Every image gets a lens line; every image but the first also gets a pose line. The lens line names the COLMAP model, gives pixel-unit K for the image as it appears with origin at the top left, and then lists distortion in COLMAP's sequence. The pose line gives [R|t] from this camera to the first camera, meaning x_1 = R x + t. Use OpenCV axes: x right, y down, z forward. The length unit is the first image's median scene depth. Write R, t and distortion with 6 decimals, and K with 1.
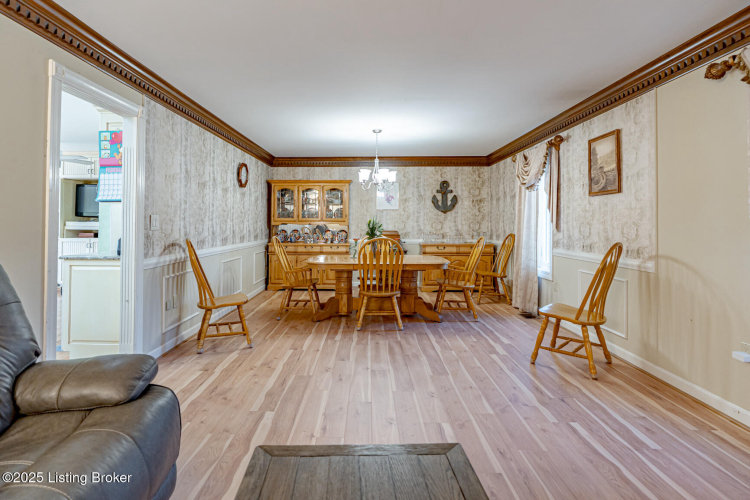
lens RADIAL K [[395.9, 0, 363.7], [0, 395.9, 224.0], [0, 0, 1]] dist [-0.003536, -0.000886]
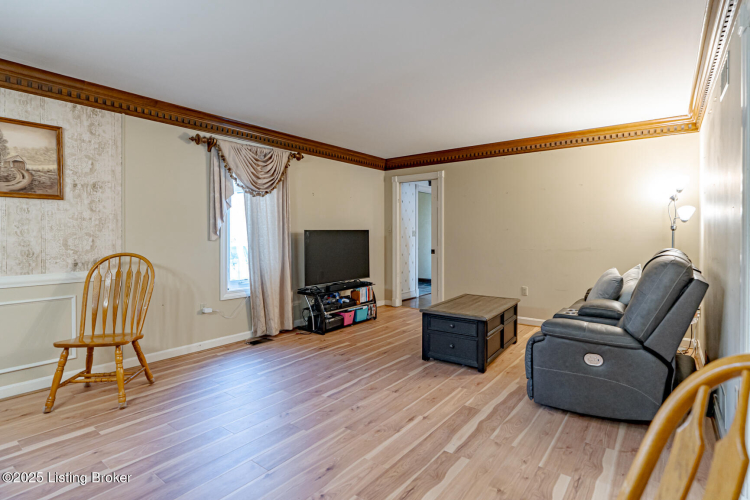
lens RADIAL K [[395.9, 0, 375.2], [0, 395.9, 243.4], [0, 0, 1]] dist [-0.003536, -0.000886]
pose [[-0.809265, -0.016702, 0.587206, -0.557744], [-0.002623, 0.999688, 0.024820, -0.006426], [-0.587437, 0.018546, -0.809057, 1.635589]]
